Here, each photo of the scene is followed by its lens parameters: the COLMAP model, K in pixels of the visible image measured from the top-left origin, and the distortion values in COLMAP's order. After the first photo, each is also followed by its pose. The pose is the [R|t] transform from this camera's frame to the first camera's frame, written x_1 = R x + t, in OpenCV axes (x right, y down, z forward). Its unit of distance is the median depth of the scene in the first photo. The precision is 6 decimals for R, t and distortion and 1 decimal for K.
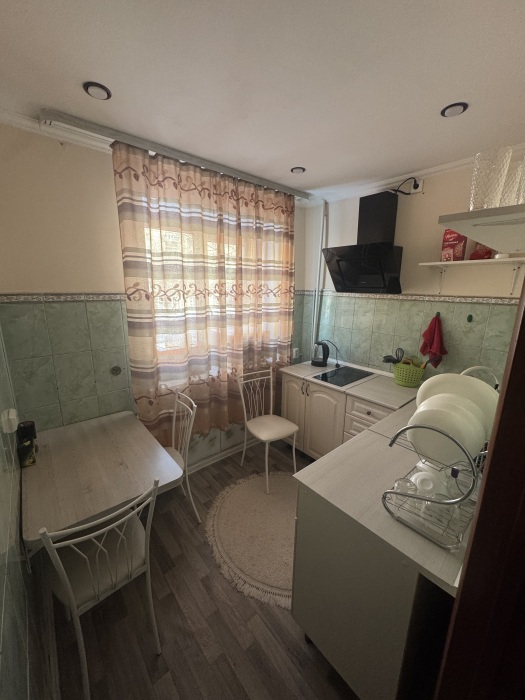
lens RADIAL K [[280.2, 0, 266.7], [0, 280.2, 348.9], [0, 0, 1]] dist [-0.003682, 0.000953]
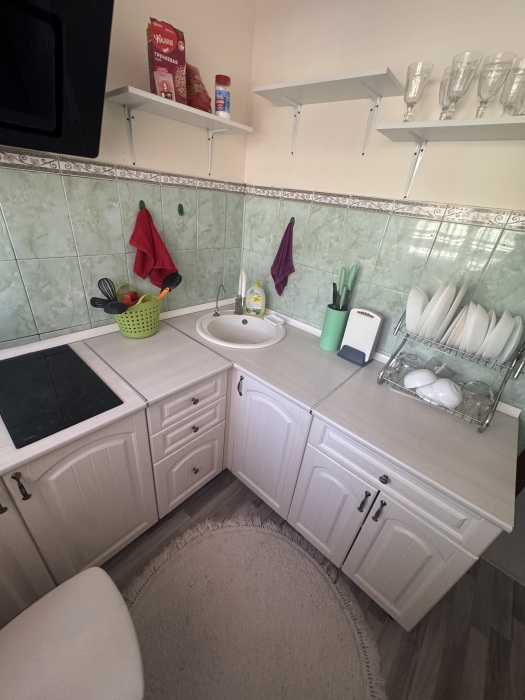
lens RADIAL K [[280.2, 0, 262.1], [0, 280.2, 351.3], [0, 0, 1]] dist [-0.003682, 0.000953]
pose [[-0.121606, -0.506065, 0.853880, -0.100388], [0.114693, 0.847337, 0.518522, -0.144122], [-0.985930, 0.160989, -0.044999, 0.850149]]
